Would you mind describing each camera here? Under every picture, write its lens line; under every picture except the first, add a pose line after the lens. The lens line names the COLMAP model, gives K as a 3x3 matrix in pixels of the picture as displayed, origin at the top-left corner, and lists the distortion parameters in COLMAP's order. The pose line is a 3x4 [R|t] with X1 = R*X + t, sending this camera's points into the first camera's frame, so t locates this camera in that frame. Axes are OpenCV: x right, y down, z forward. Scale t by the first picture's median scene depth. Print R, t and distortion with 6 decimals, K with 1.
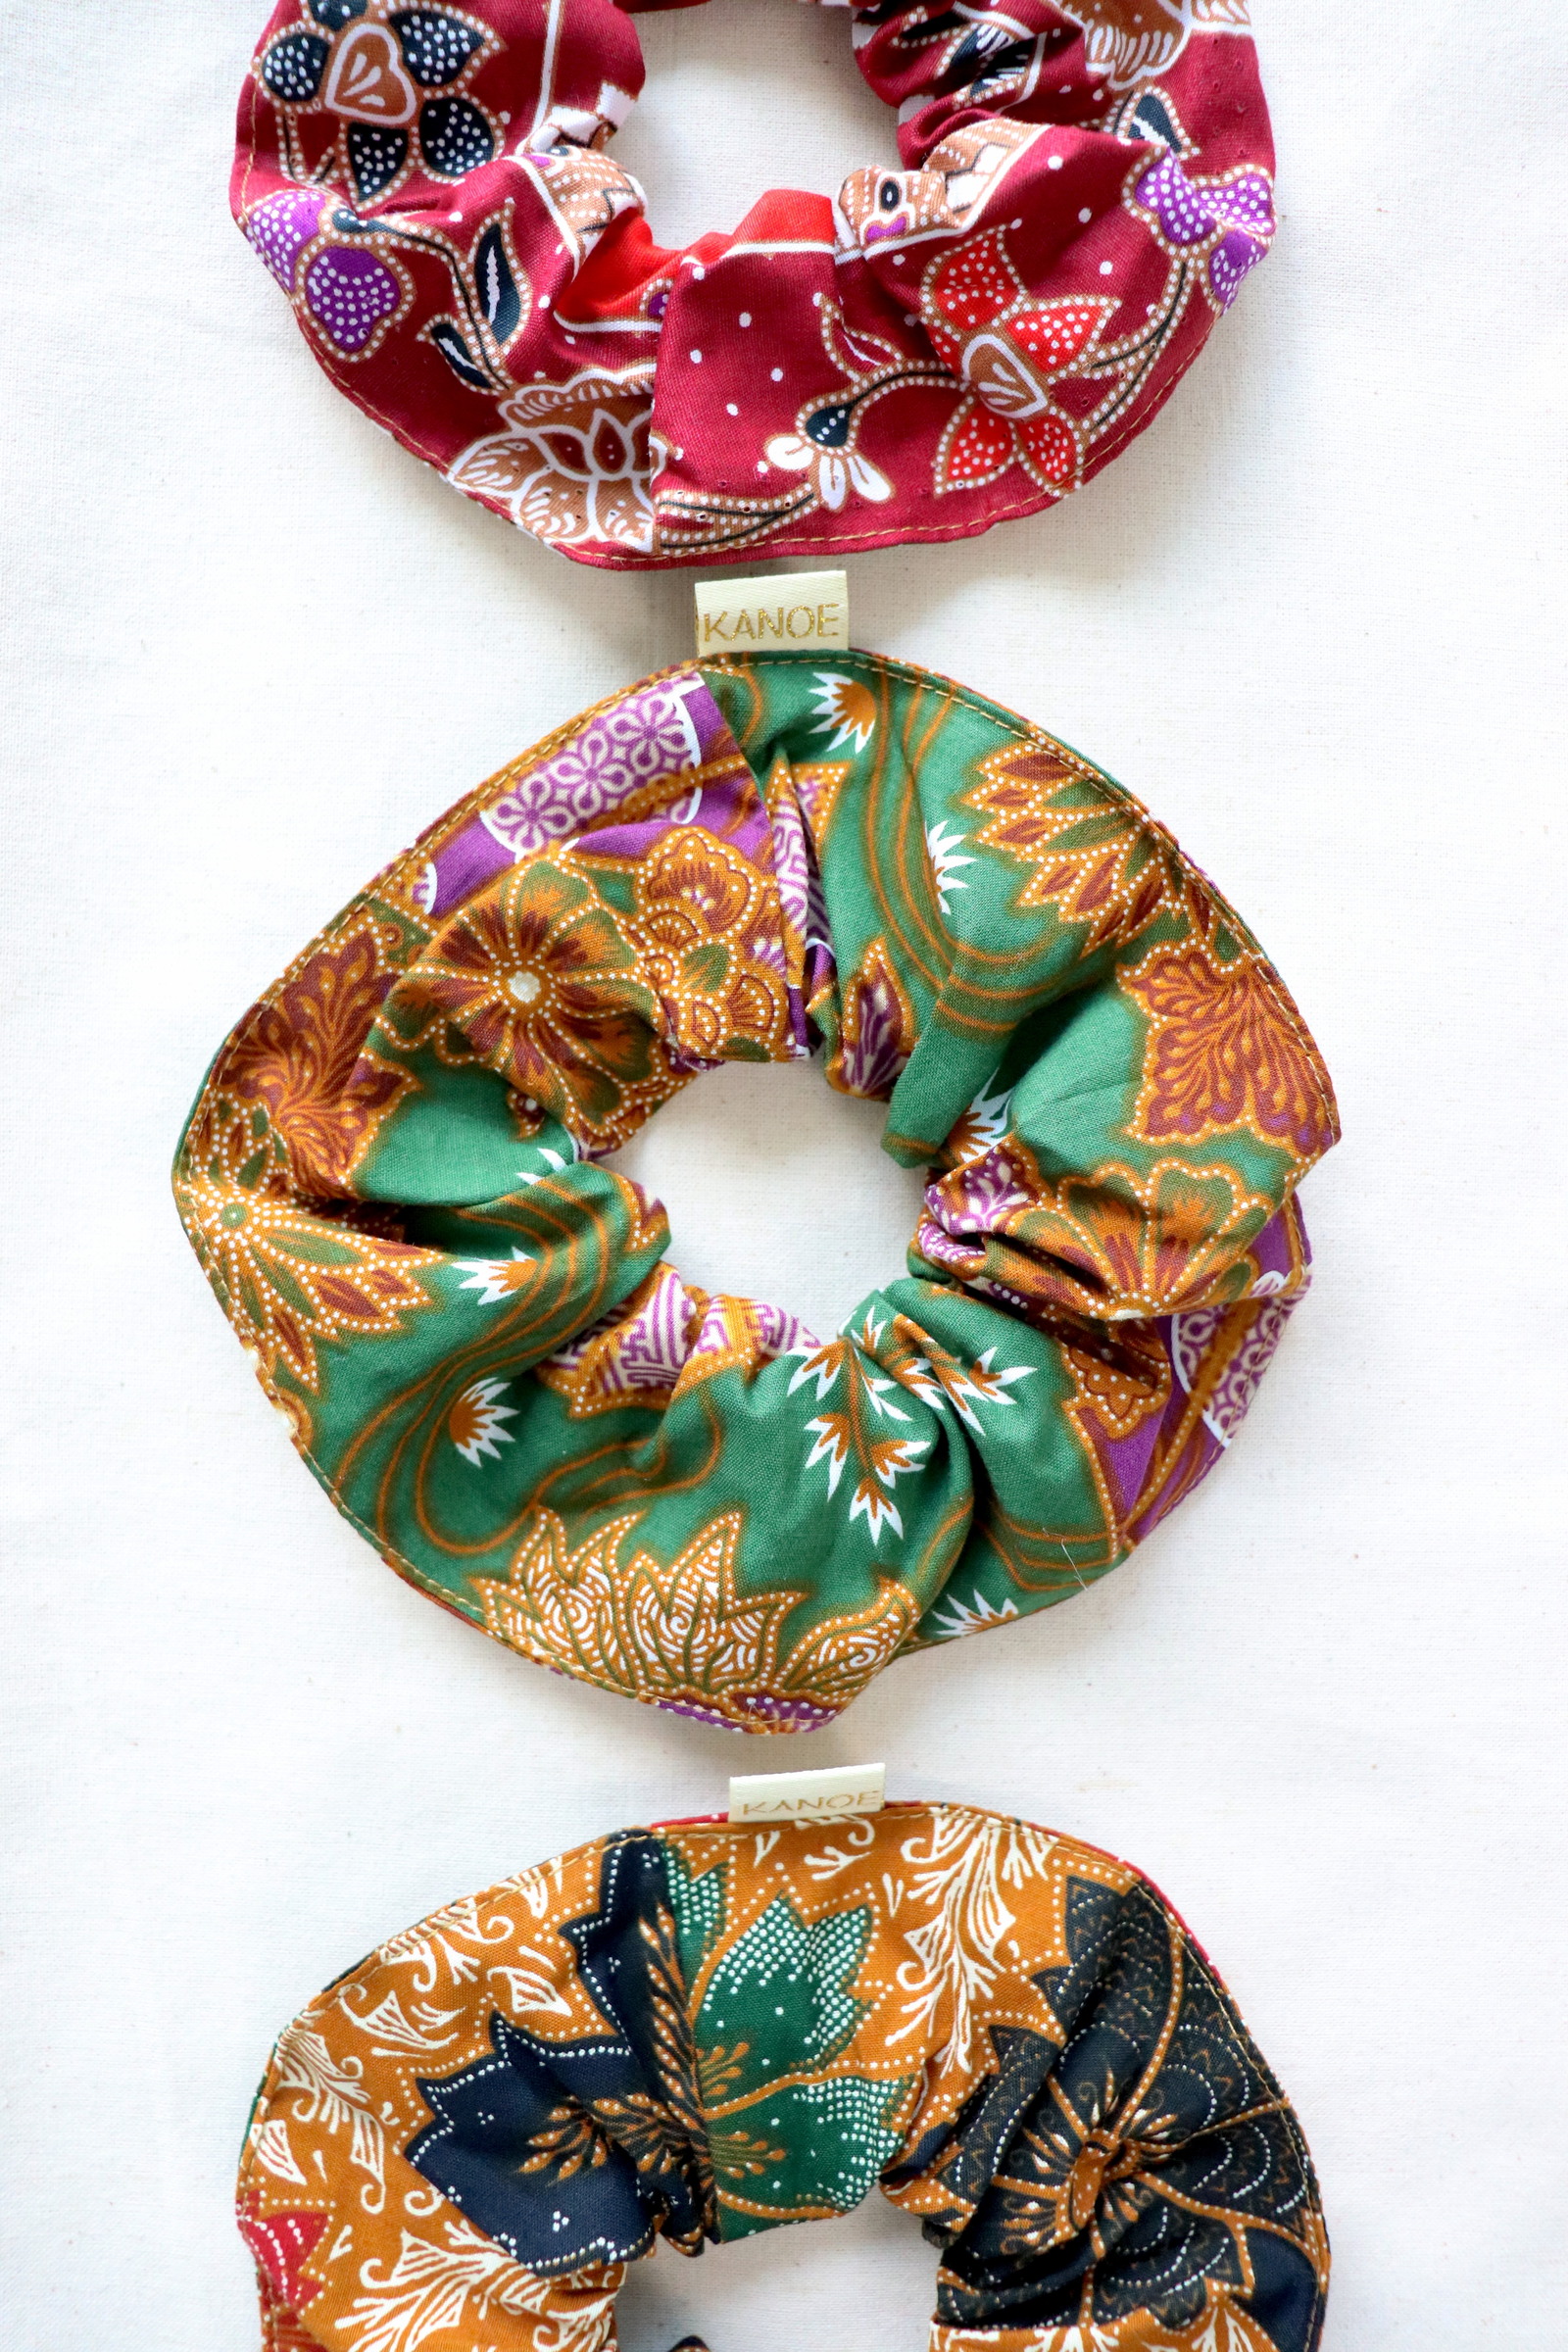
lens RADIAL K [[2070.3, 0, 781.7], [0, 2070.3, 1196.6], [0, 0, 1]] dist [-0.154402, 0.100575]
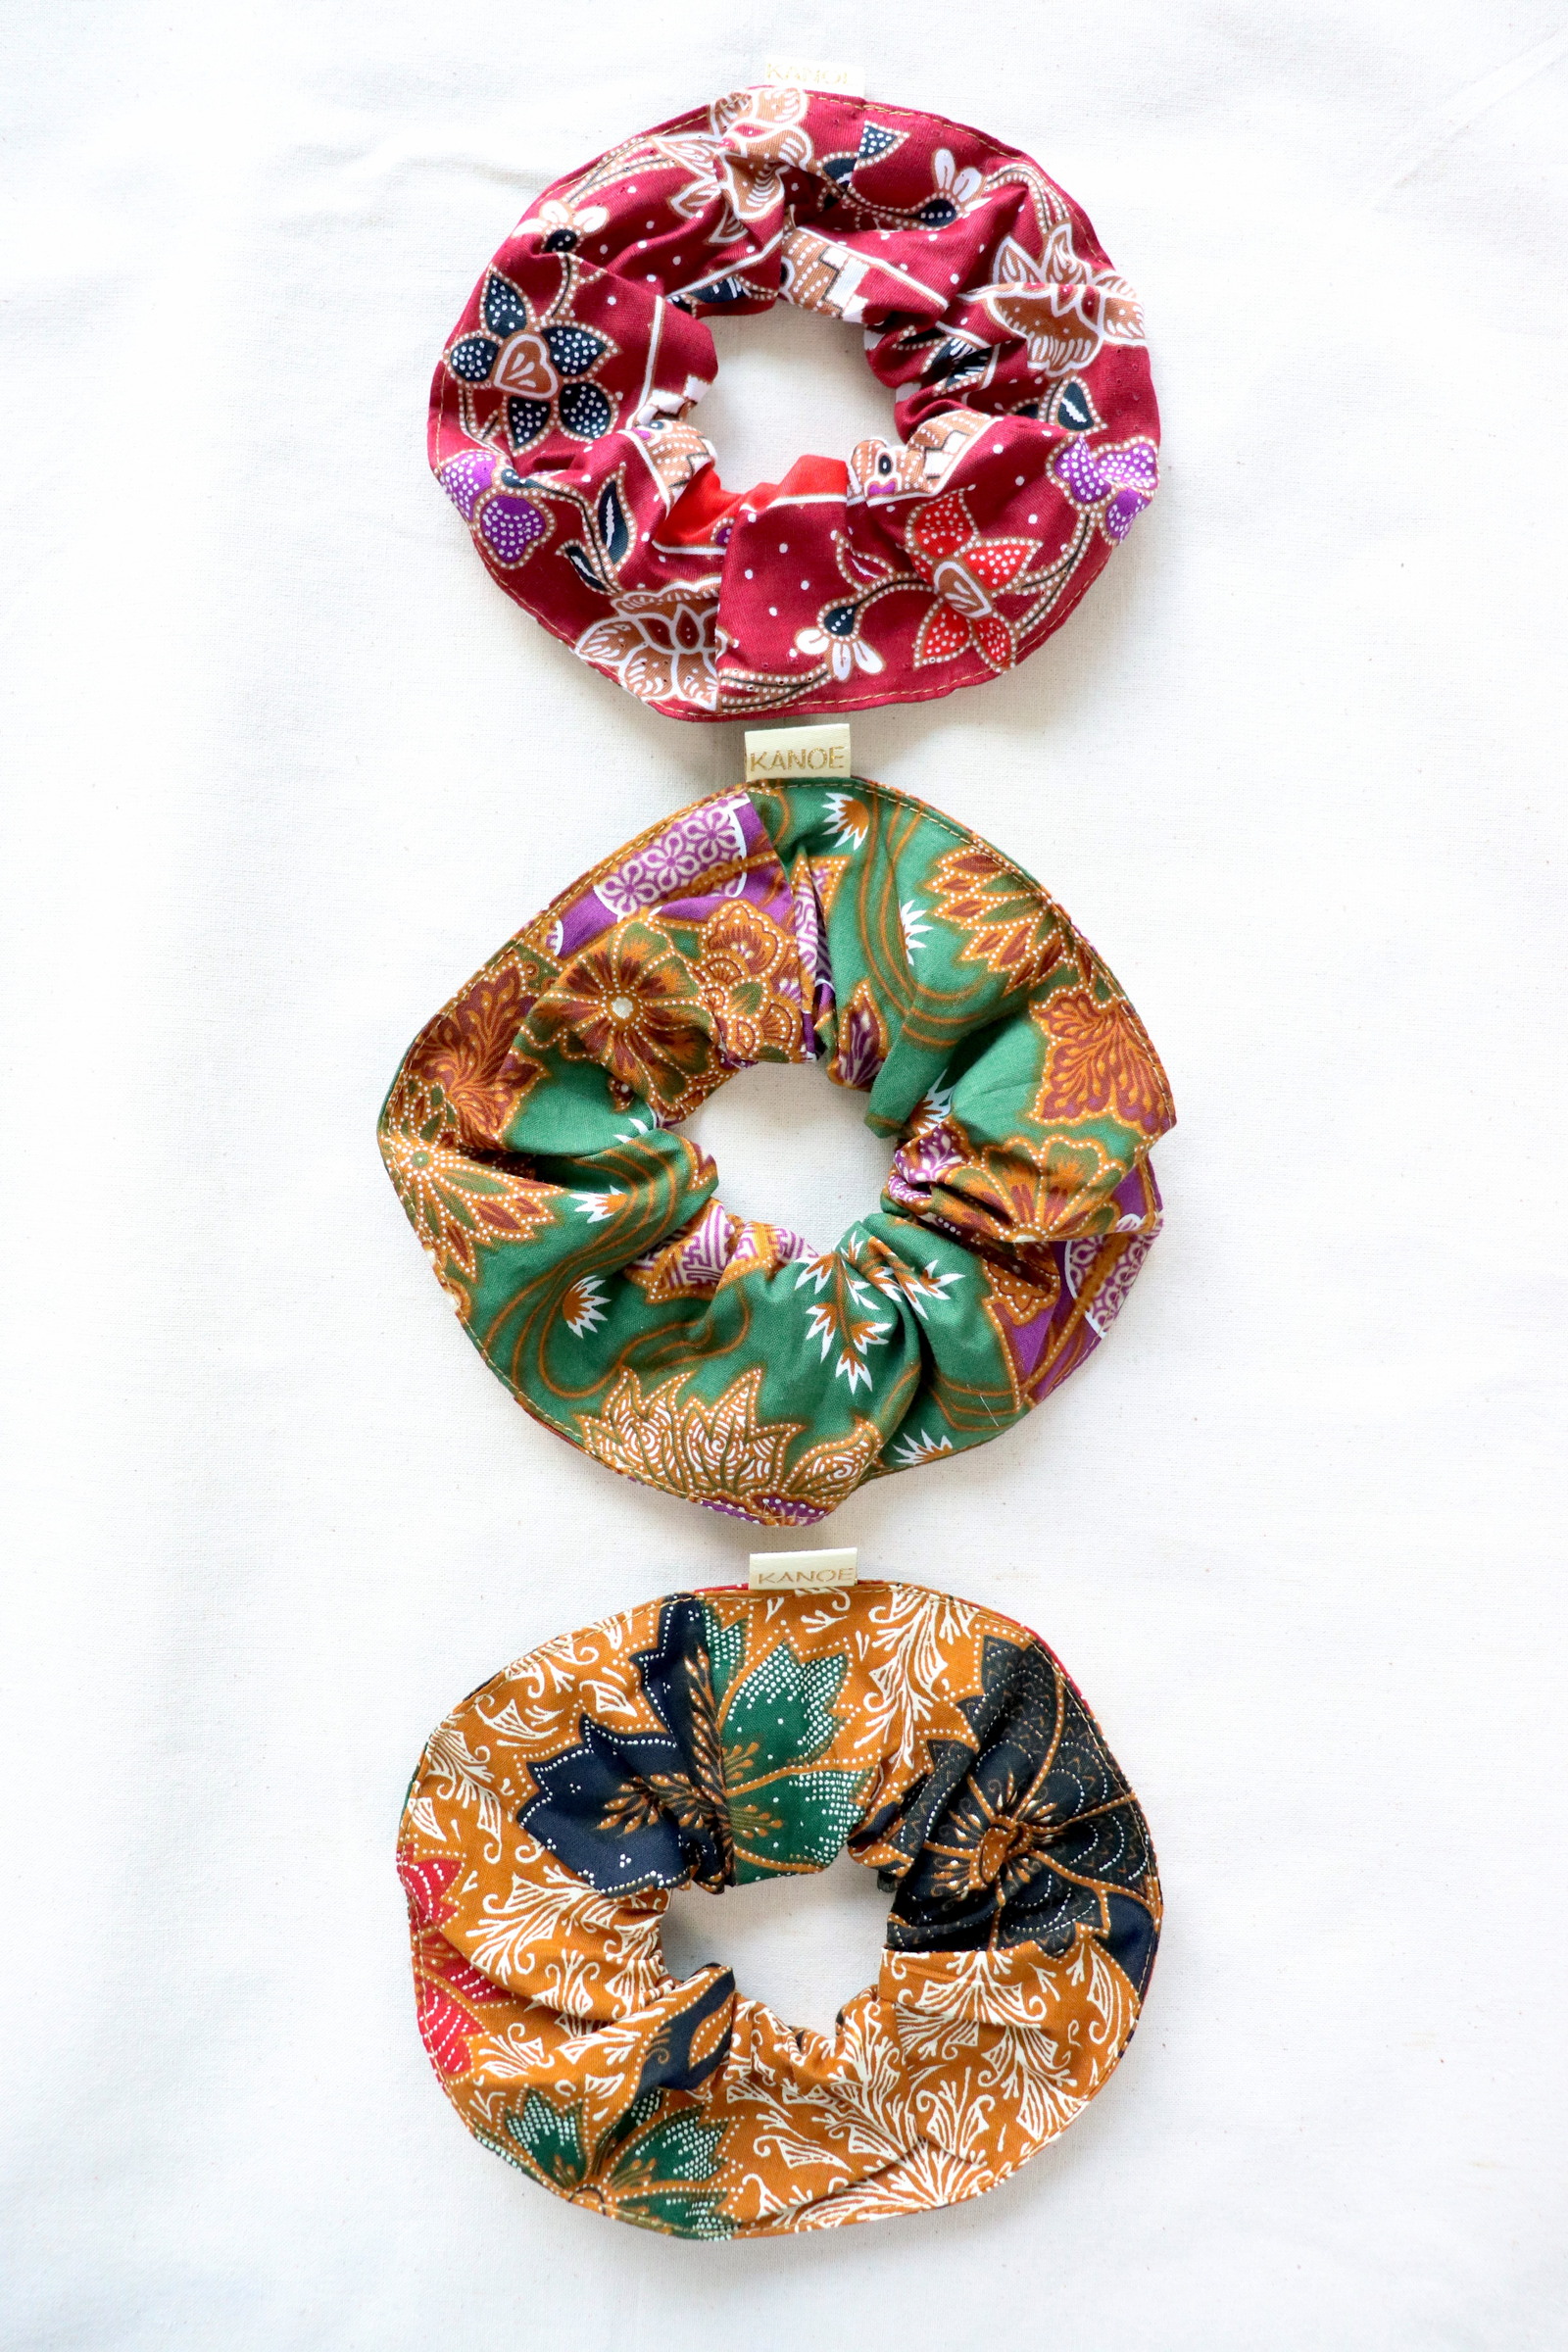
lens RADIAL K [[2070.3, 0, 808.9], [0, 2070.3, 1170.5], [0, 0, 1]] dist [-0.154402, 0.100575]
pose [[0.999711, 0.022837, -0.007504, 0.021032], [-0.022849, 0.999738, -0.001517, 0.012859], [0.007468, 0.001688, 0.999971, -0.459726]]
